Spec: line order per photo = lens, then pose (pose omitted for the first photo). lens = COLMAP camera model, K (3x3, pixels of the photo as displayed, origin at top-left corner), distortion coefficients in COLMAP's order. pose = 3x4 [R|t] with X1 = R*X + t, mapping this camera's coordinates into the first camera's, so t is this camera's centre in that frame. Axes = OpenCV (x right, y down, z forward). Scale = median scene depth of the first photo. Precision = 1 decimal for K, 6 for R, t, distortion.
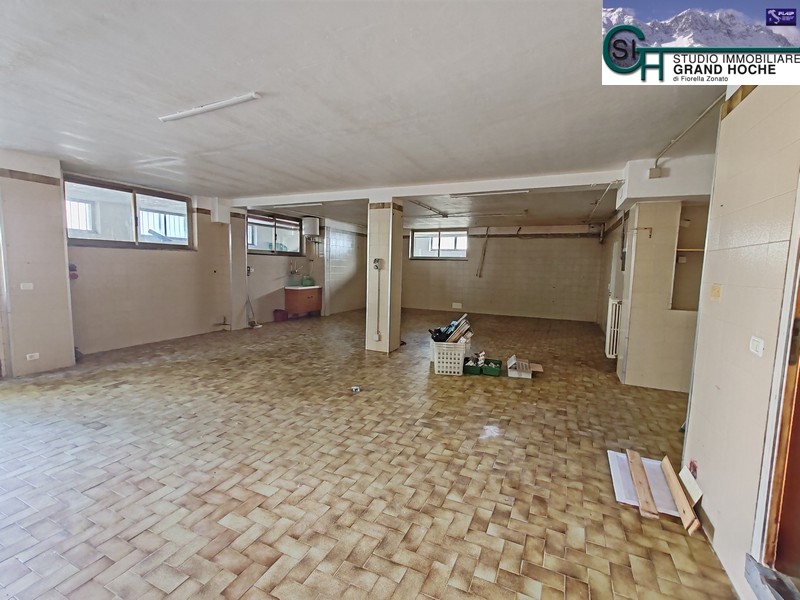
lens RADIAL K [[364.0, 0, 403.5], [0, 364.0, 298.9], [0, 0, 1]] dist [0.002182, 0.000645]
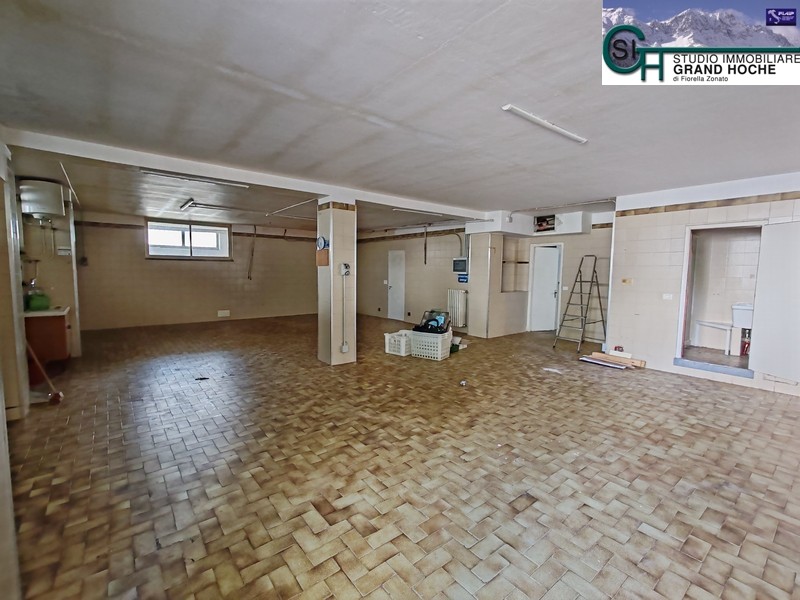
lens RADIAL K [[364.0, 0, 395.0], [0, 364.0, 299.0], [0, 0, 1]] dist [0.002182, 0.000645]
pose [[0.441042, -0.087313, 0.893229, -1.248312], [0.077943, 0.995222, 0.058798, -0.096769], [-0.894096, 0.043689, 0.445740, 0.702749]]
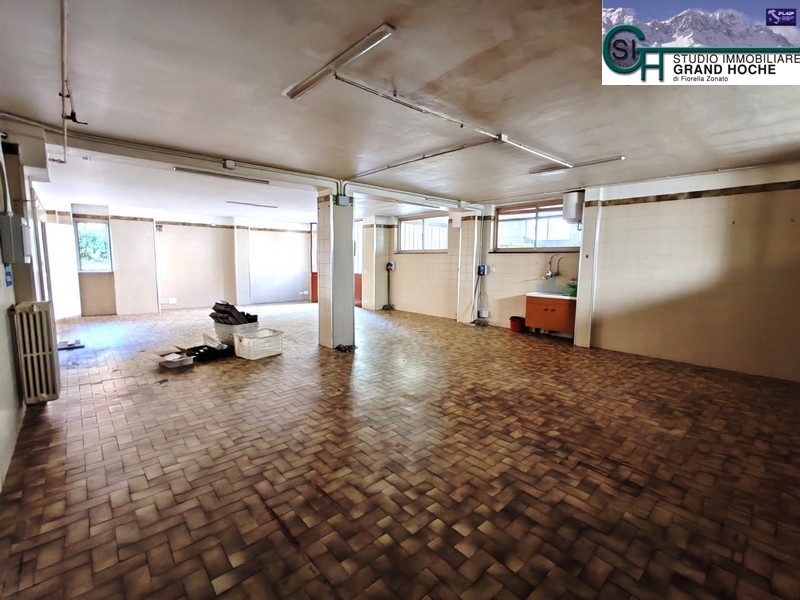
lens RADIAL K [[364.0, 0, 398.4], [0, 364.0, 298.7], [0, 0, 1]] dist [0.002182, 0.000645]
pose [[-0.392260, 0.071786, -0.917049, 0.619344], [-0.102196, 0.987377, 0.121005, -0.101105], [0.914160, 0.141185, -0.379972, 1.229166]]
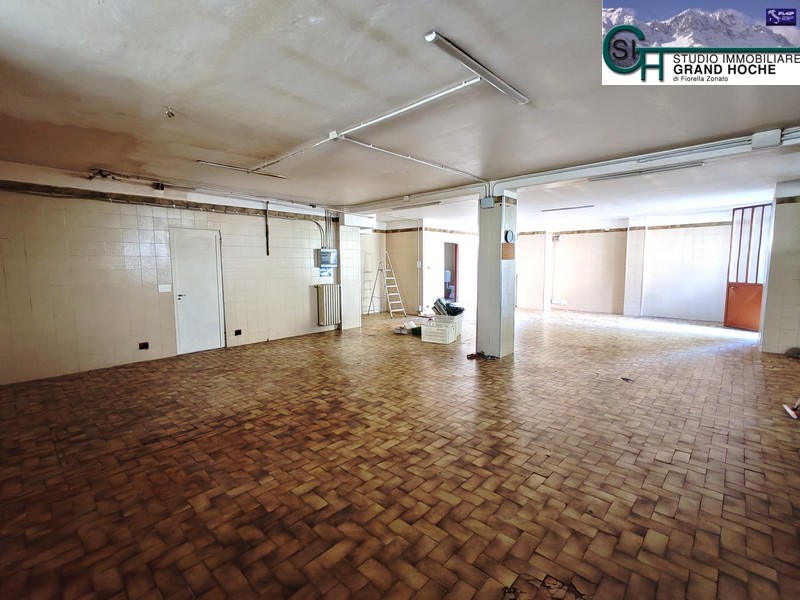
lens RADIAL K [[364.0, 0, 399.8], [0, 364.0, 300.5], [0, 0, 1]] dist [0.002182, 0.000645]
pose [[-0.954614, -0.046972, 0.294119, -0.683597], [0.010866, 0.981337, 0.191990, -0.188258], [-0.297648, 0.186472, -0.936287, 1.860740]]
